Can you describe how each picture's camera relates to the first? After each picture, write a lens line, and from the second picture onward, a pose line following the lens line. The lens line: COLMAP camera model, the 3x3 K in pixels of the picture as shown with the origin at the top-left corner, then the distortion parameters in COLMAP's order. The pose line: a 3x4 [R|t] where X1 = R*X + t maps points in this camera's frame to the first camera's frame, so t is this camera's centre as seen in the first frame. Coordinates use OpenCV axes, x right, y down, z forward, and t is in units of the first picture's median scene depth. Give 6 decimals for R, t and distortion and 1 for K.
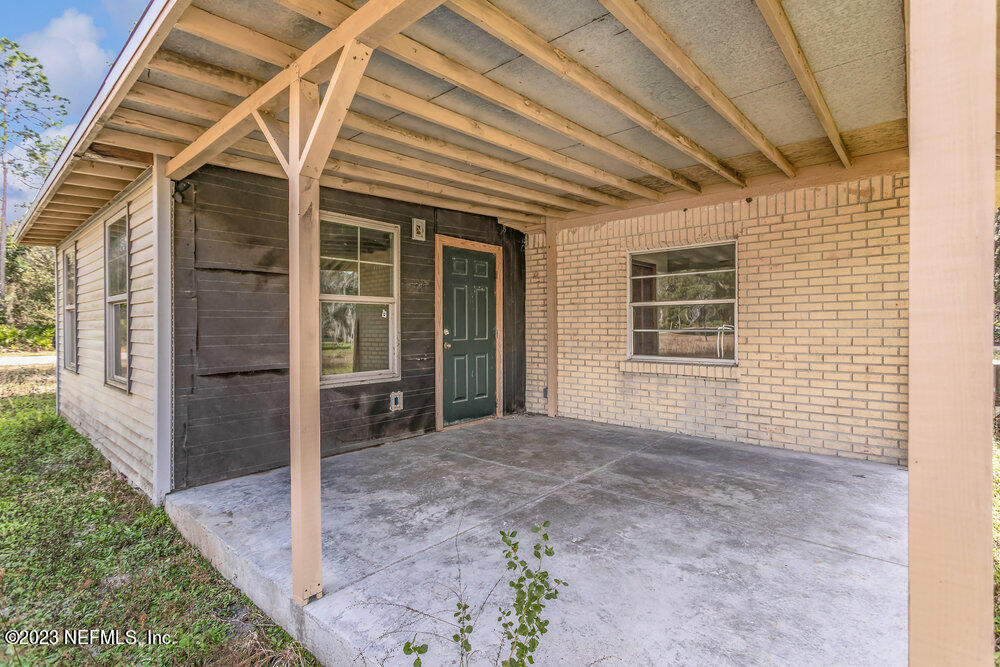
lens RADIAL K [[477.6, 0, 492.5], [0, 477.6, 327.6], [0, 0, 1]] dist [0.005526, 0.001139]
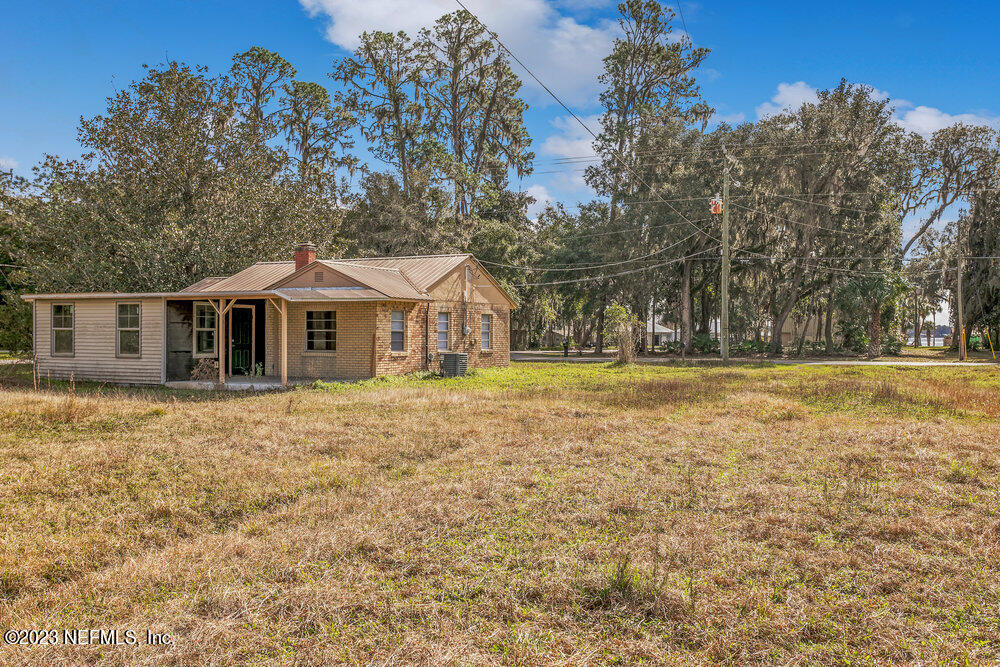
lens RADIAL K [[920.7, 0, 501.9], [0, 920.7, 329.1], [0, 0, 1]] dist [0.012428, 0.000000]
pose [[0.958829, 0.006134, 0.283917, -0.149282], [-0.002503, 0.999910, -0.013151, 0.011023], [-0.283972, 0.011899, 0.958759, -5.360453]]
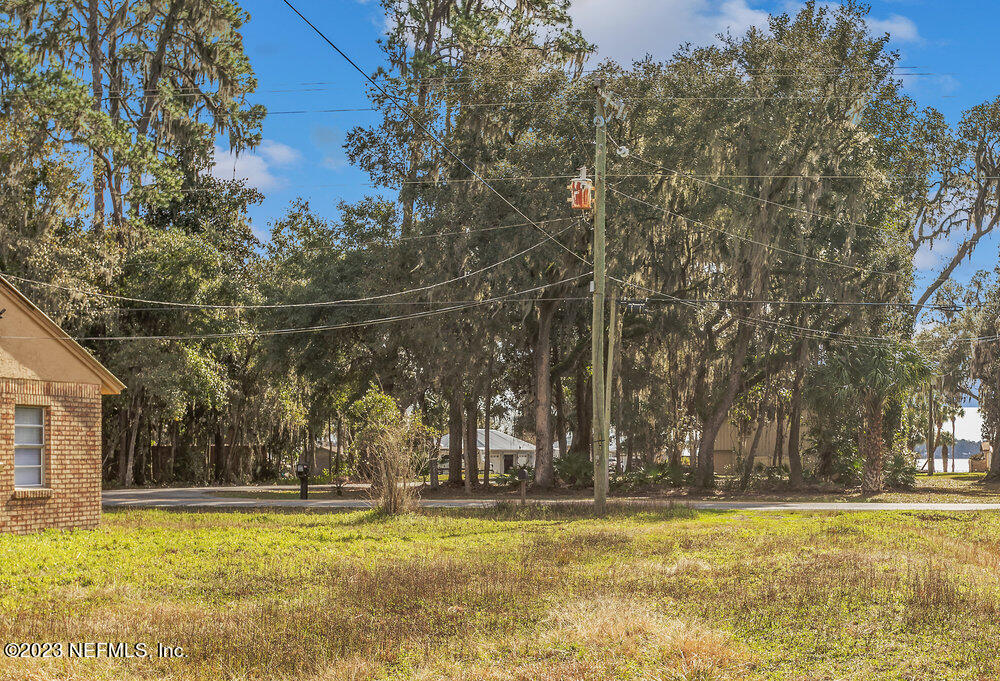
lens RADIAL K [[1554.5, 0, 667.5], [0, 1554.5, 423.1], [0, 0, 1]] dist [0.039143, 0.000000]
pose [[0.853613, 0.013179, 0.520742, 0.975650], [0.001343, 0.999621, -0.027500, 0.003619], [-0.520907, 0.024174, 0.853271, -3.785218]]
